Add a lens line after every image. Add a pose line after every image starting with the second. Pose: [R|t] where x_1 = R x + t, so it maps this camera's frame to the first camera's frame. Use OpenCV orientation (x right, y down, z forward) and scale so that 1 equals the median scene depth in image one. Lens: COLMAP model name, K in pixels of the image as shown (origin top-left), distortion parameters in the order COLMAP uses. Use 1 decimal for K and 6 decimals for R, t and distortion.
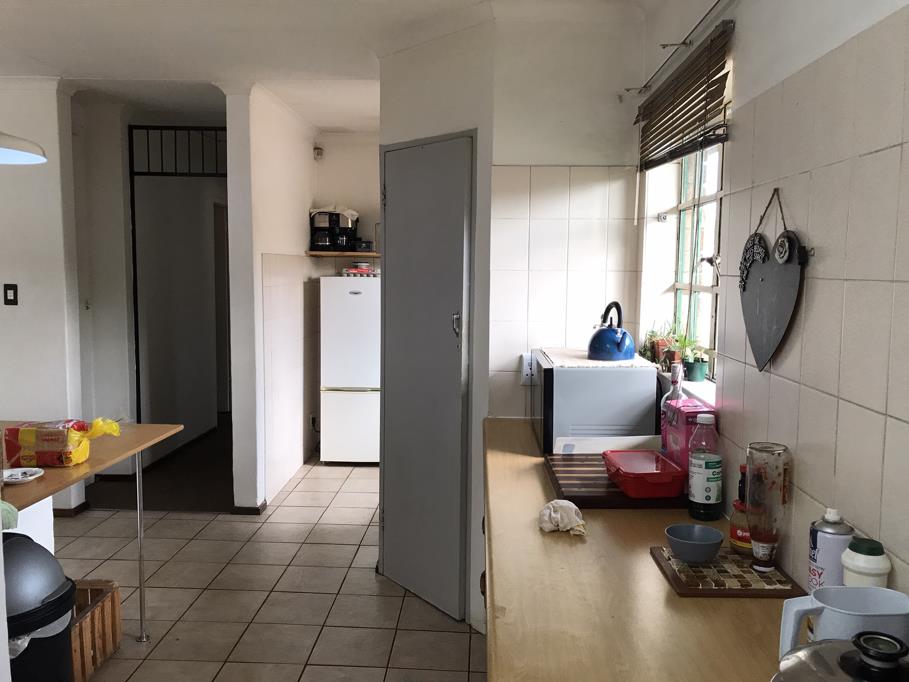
lens RADIAL K [[745.7, 0, 457.0], [0, 745.7, 342.3], [0, 0, 1]] dist [0.023357, -0.066877]
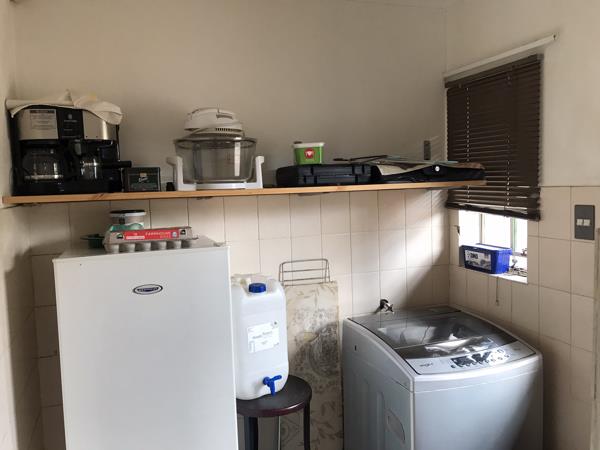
lens RADIAL K [[492.2, 0, 299.0], [0, 492.2, 221.0], [0, 0, 1]] dist [0.023357, -0.066877]
pose [[0.919469, -0.074557, 0.386028, -0.155838], [0.077351, 0.996969, 0.008314, -0.096878], [-0.385478, 0.022215, 0.922449, 0.671801]]
